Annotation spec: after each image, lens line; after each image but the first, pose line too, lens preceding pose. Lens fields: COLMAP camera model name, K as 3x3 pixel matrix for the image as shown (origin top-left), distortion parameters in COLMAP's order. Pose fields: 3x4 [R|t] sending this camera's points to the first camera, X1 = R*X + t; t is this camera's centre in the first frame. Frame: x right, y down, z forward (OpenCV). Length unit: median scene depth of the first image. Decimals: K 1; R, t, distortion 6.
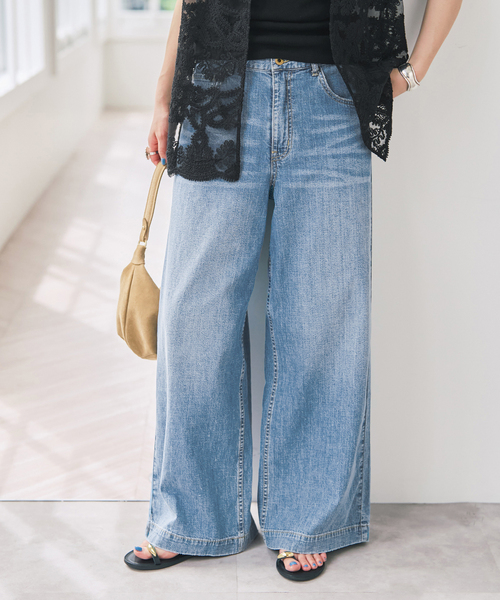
lens RADIAL K [[1272.4, 0, 258.2], [0, 1272.4, 238.0], [0, 0, 1]] dist [0.063947, 0.346026]
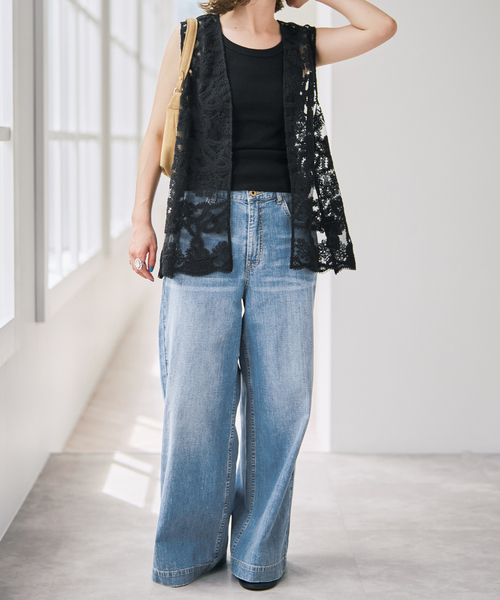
lens RADIAL K [[1272.4, 0, 258.2], [0, 1272.4, 238.0], [0, 0, 1]] dist [0.063947, 0.346026]
pose [[0.999584, -0.028669, 0.003177, 0.017407], [0.028824, 0.996923, -0.072894, 0.000629], [-0.001078, 0.072956, 0.997335, -0.268989]]
